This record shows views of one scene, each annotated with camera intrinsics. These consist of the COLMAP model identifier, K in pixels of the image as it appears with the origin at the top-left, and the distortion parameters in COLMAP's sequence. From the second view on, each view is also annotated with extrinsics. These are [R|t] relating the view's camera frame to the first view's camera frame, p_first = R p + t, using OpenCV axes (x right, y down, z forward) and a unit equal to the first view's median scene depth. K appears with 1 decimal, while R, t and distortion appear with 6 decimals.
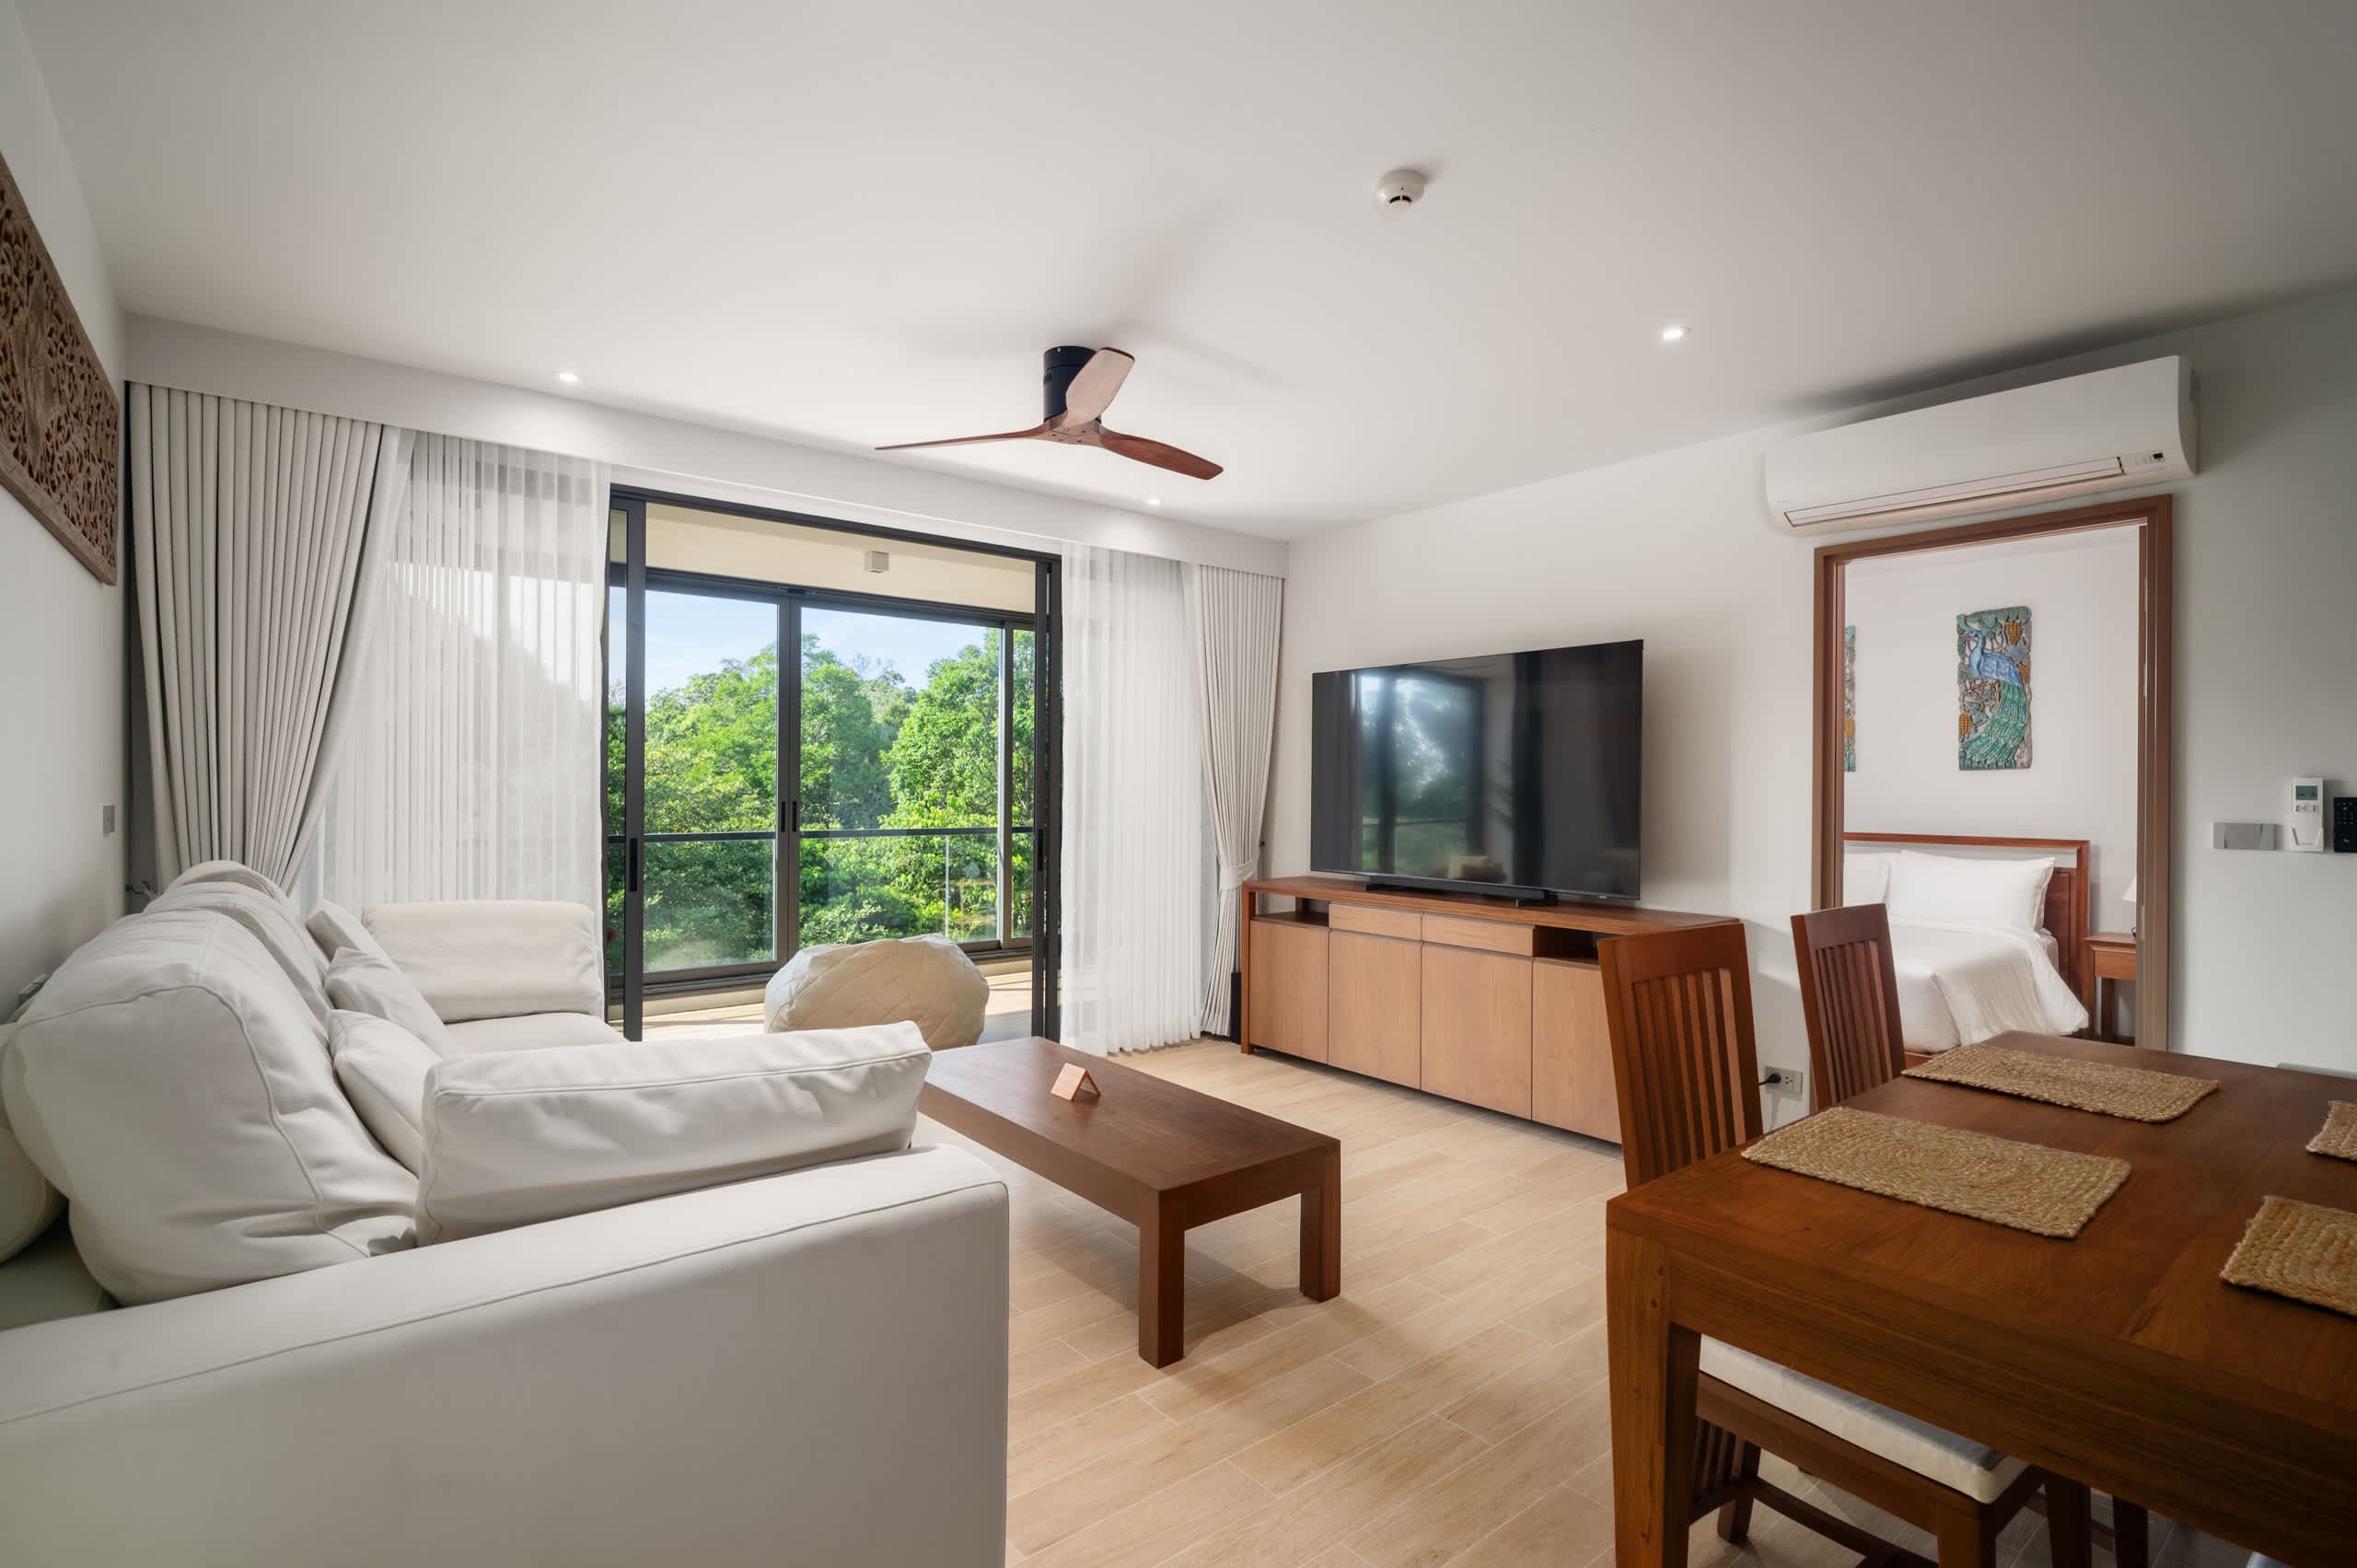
lens RADIAL K [[1105.9, 0, 1178.5], [0, 1105.9, 784.0], [0, 0, 1]] dist [-0.001837, -0.000323]
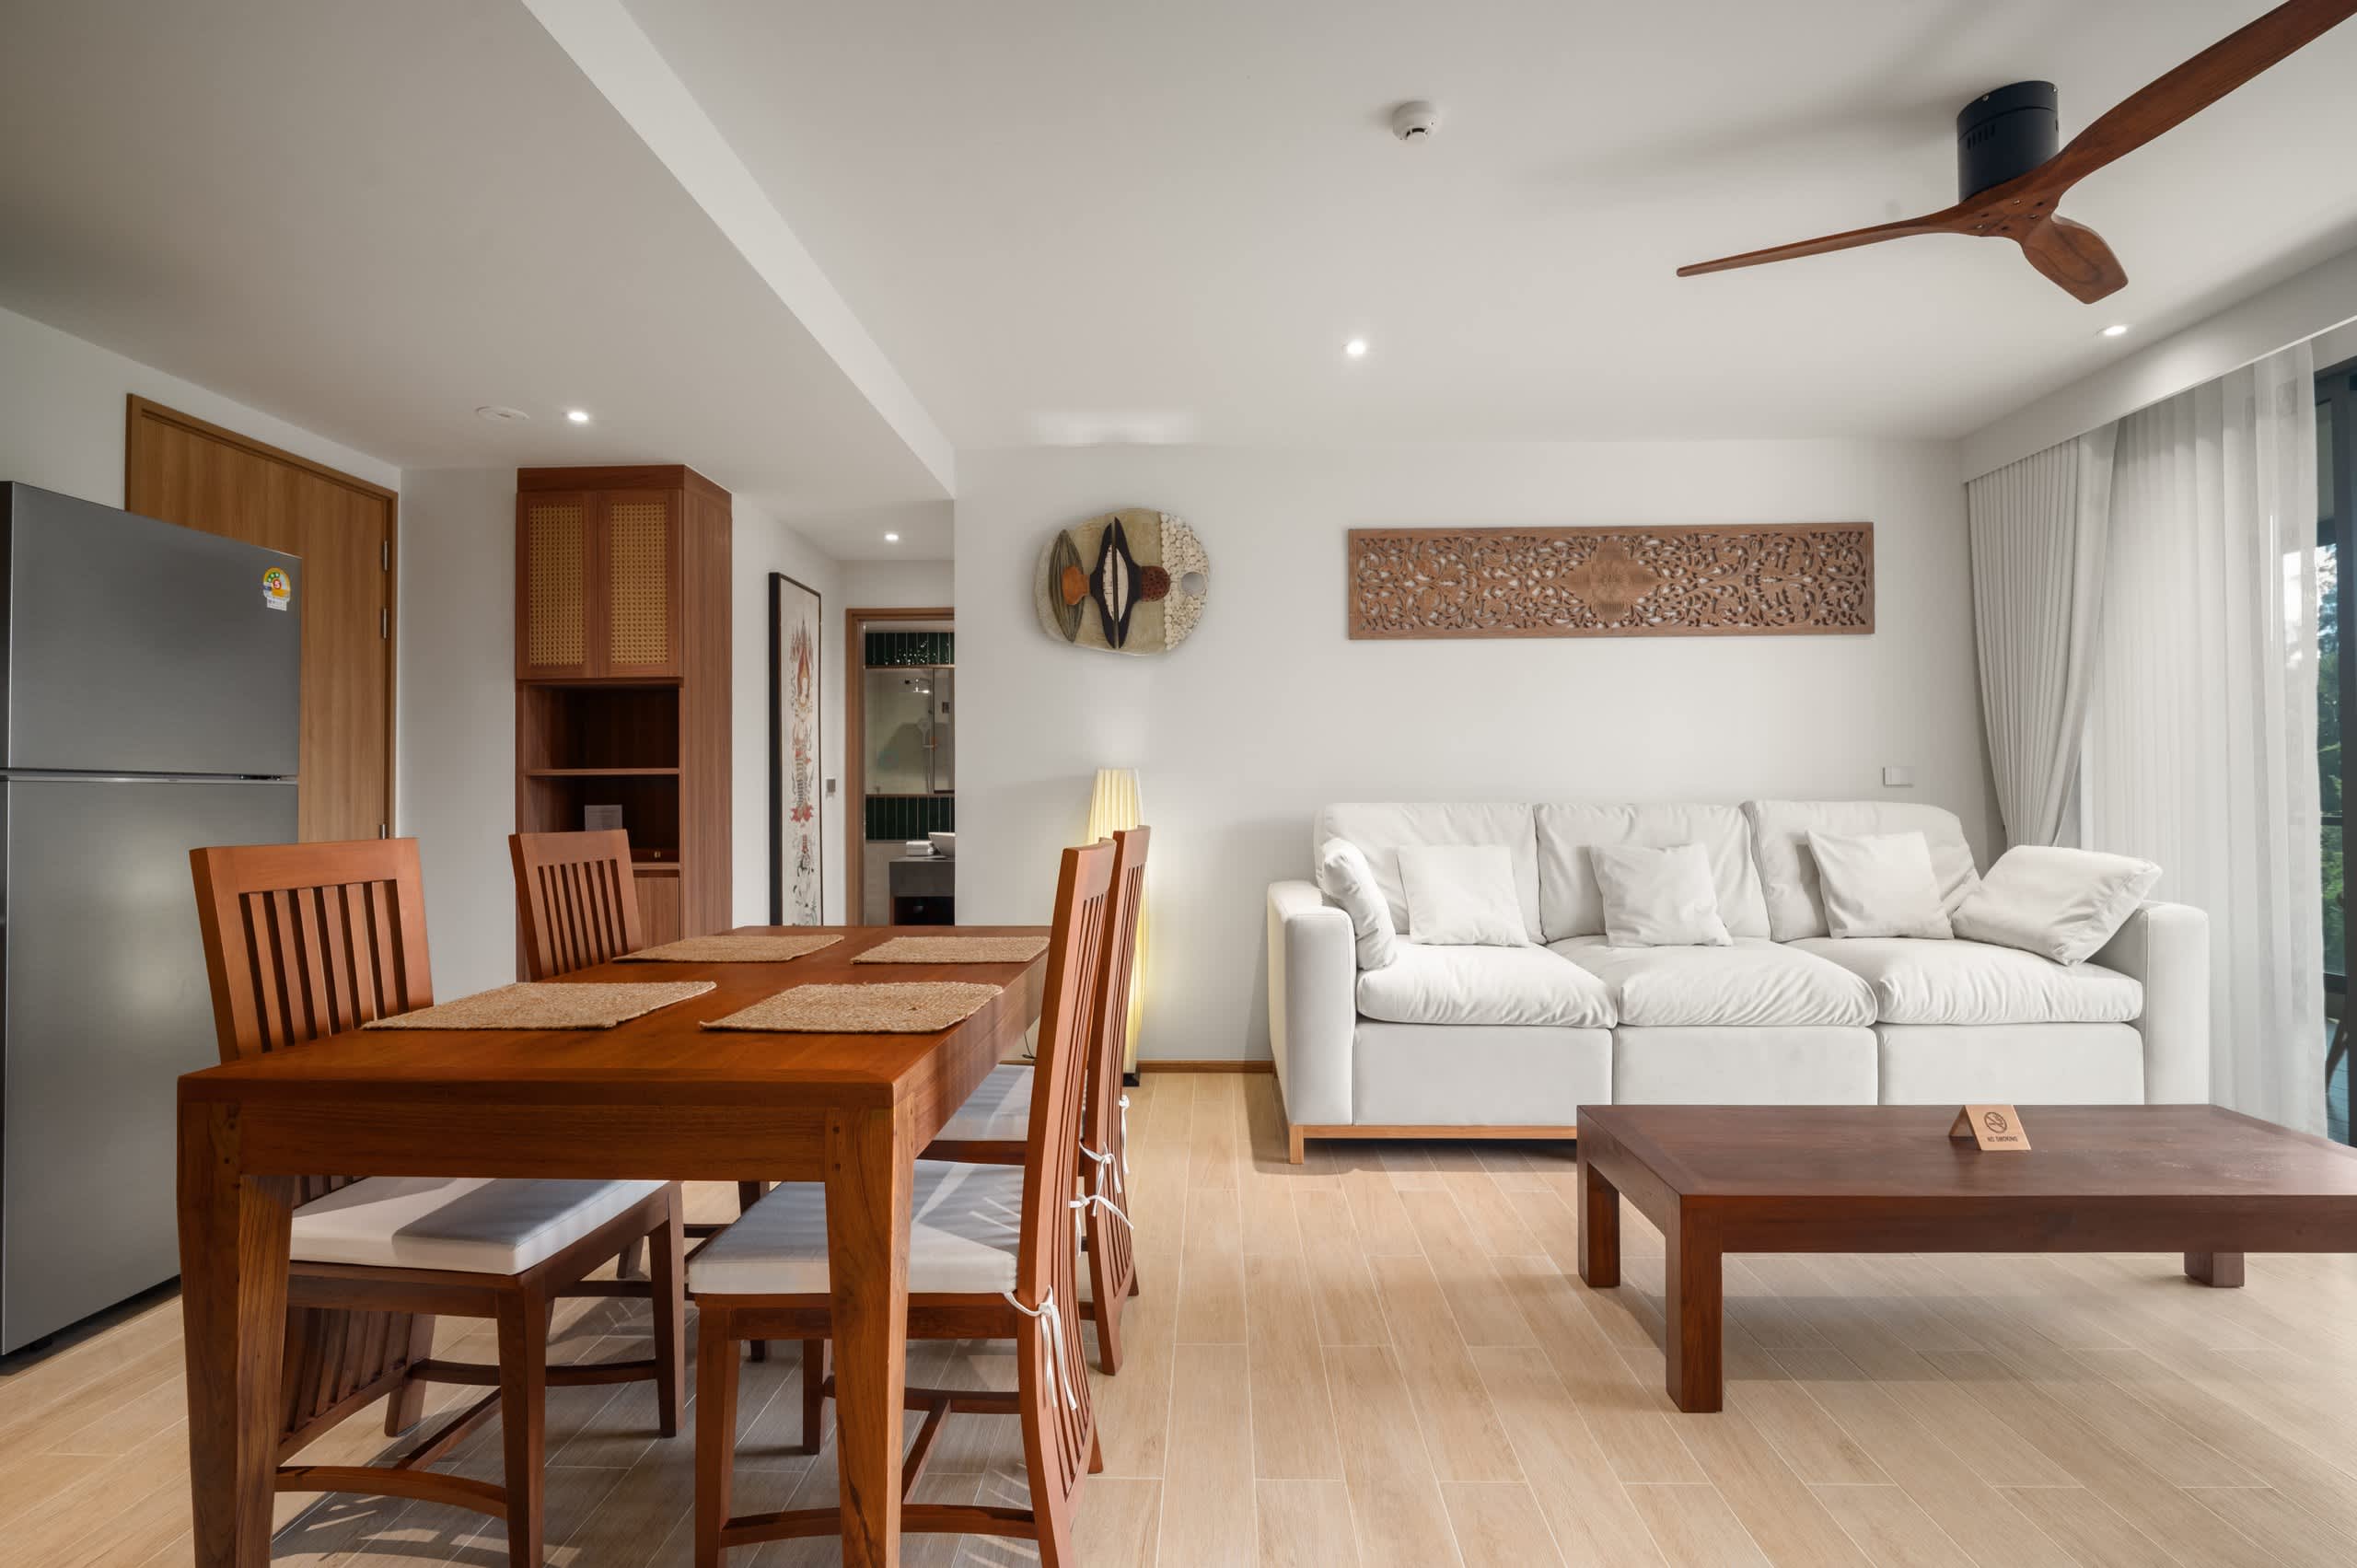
lens RADIAL K [[1105.9, 0, 1178.5], [0, 1105.9, 784.0], [0, 0, 1]] dist [-0.001837, -0.000323]
pose [[-0.652308, -0.011160, -0.757872, 0.874147], [0.000947, 0.999879, -0.015539, 0.065326], [0.757953, -0.010854, -0.652218, 1.185126]]
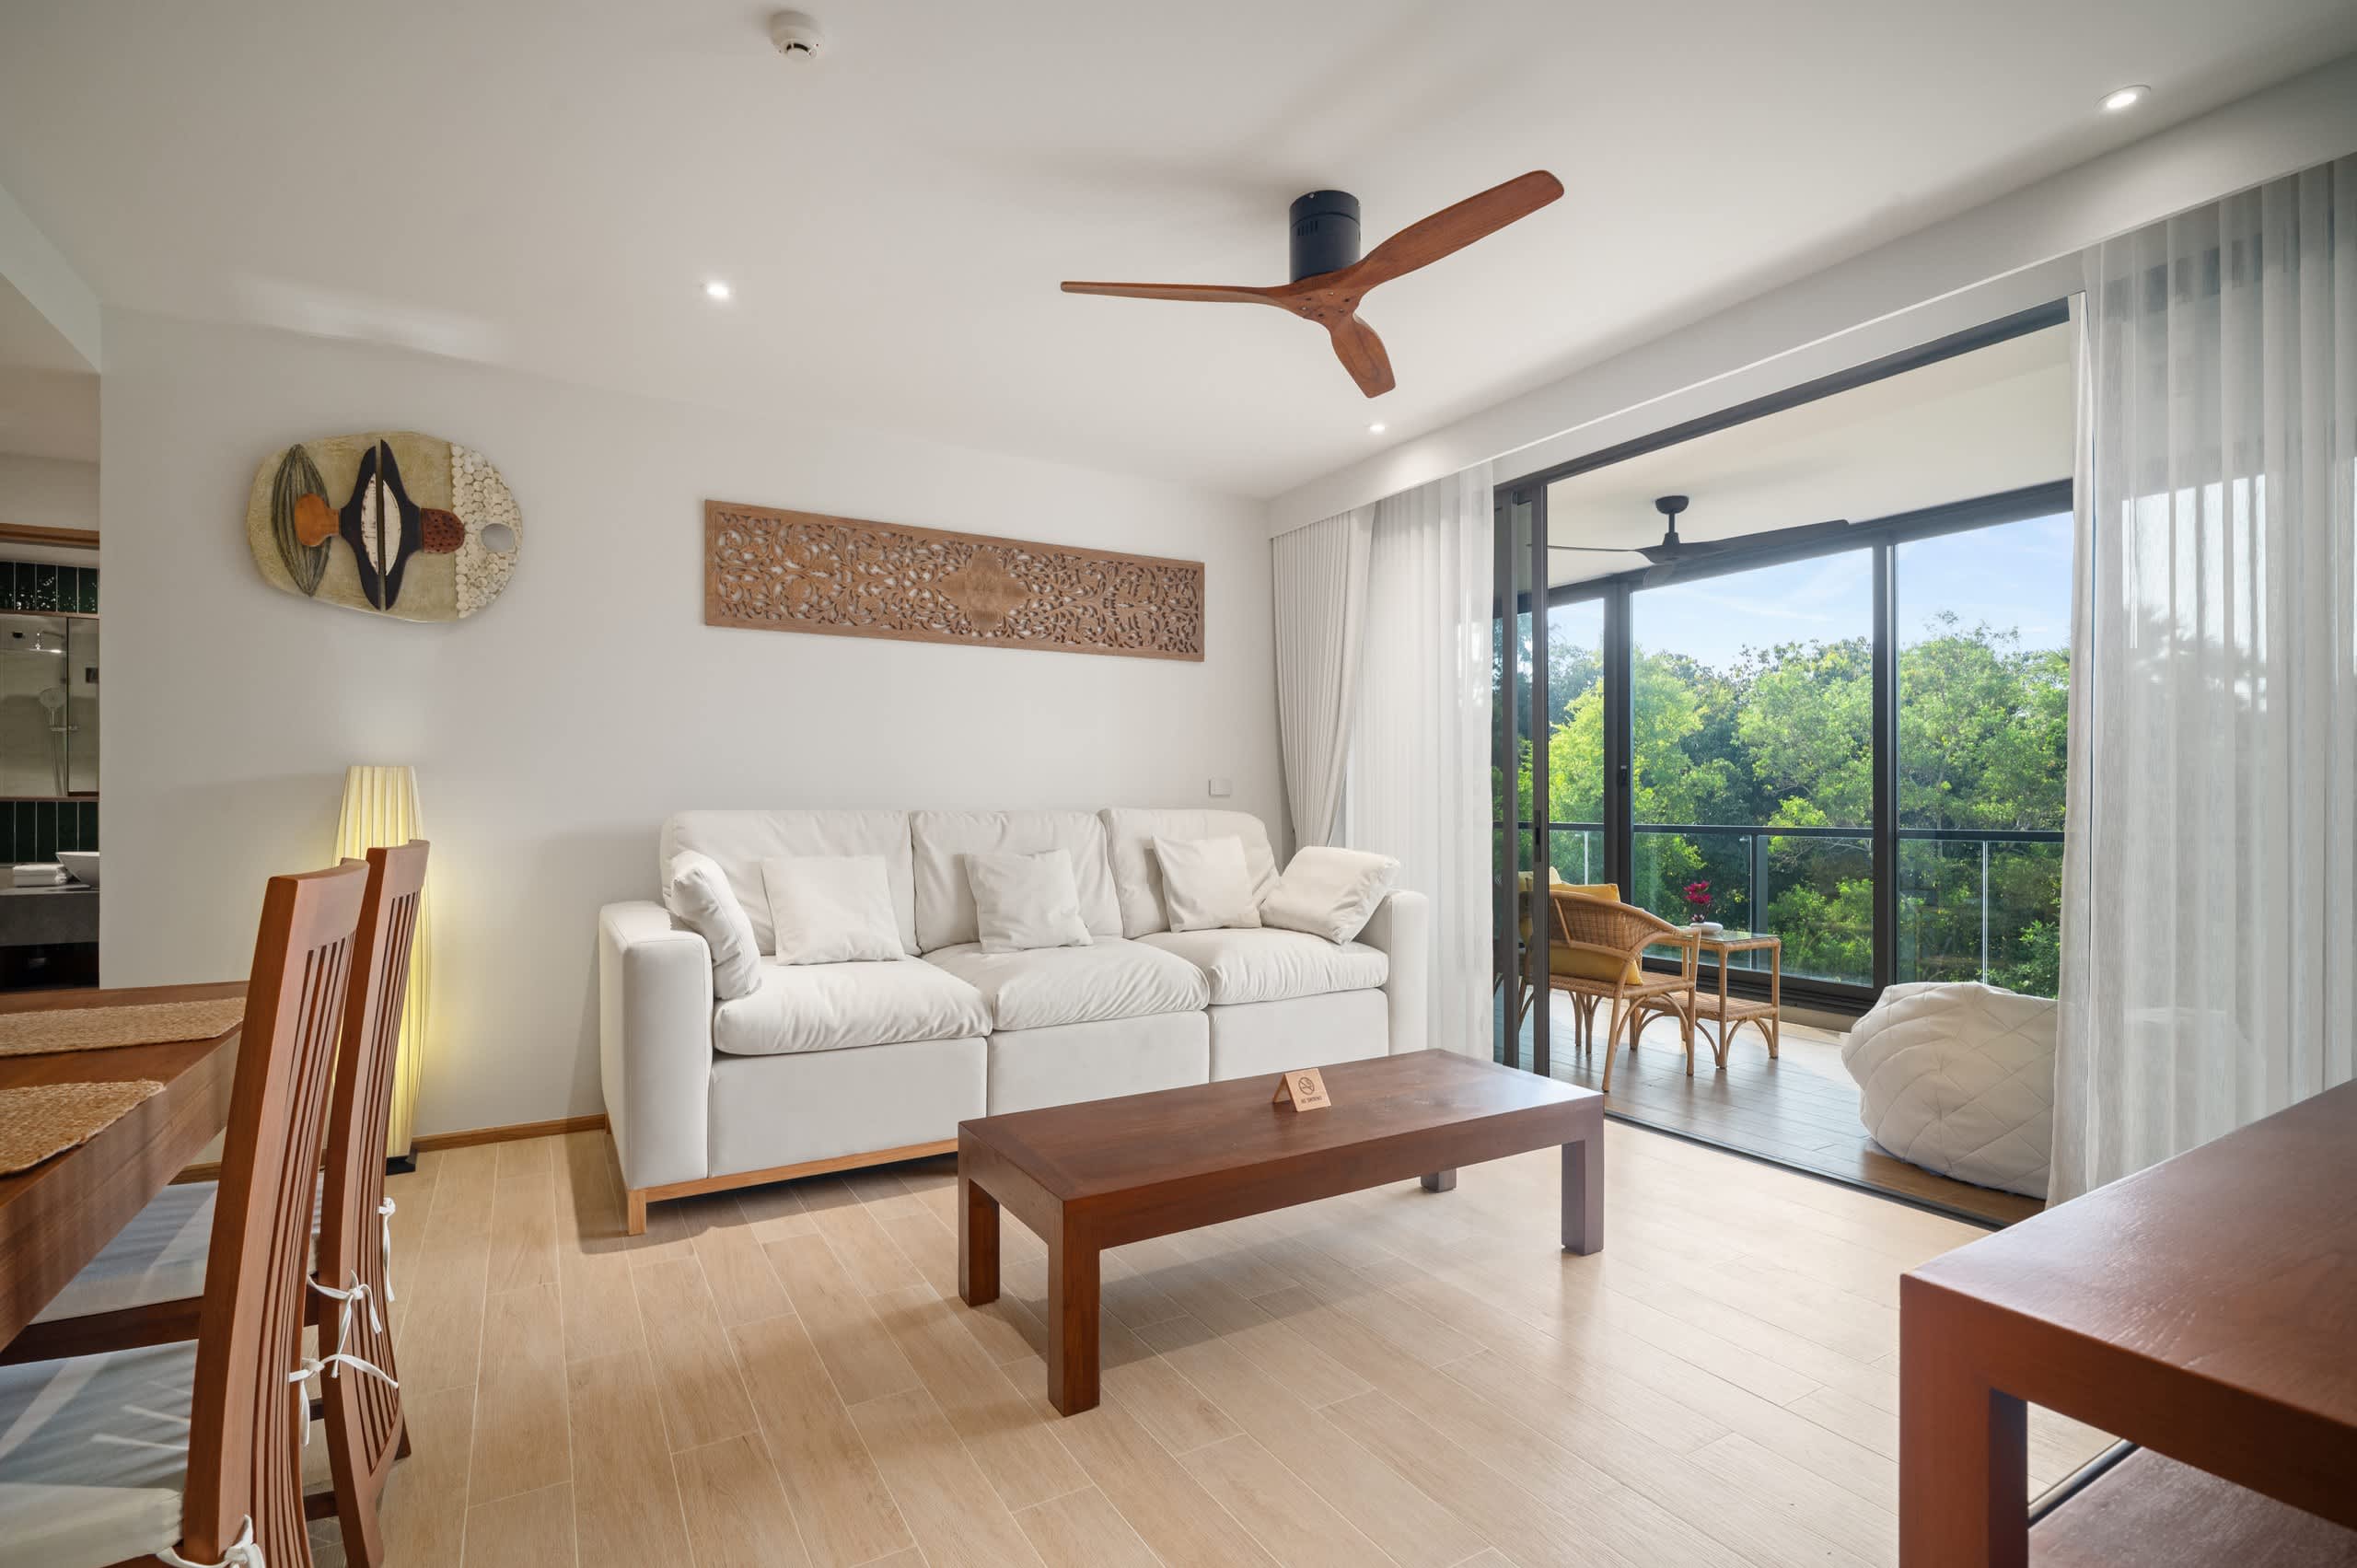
lens RADIAL K [[1116.9, 0, 1187.4], [0, 1116.9, 802.3], [0, 0, 1]] dist [-0.001668, -0.004205]
pose [[-0.143836, -0.005835, -0.989584, 0.826420], [-0.000763, 0.999983, -0.005786, 0.065484], [0.989601, -0.000078, -0.143838, 1.147197]]
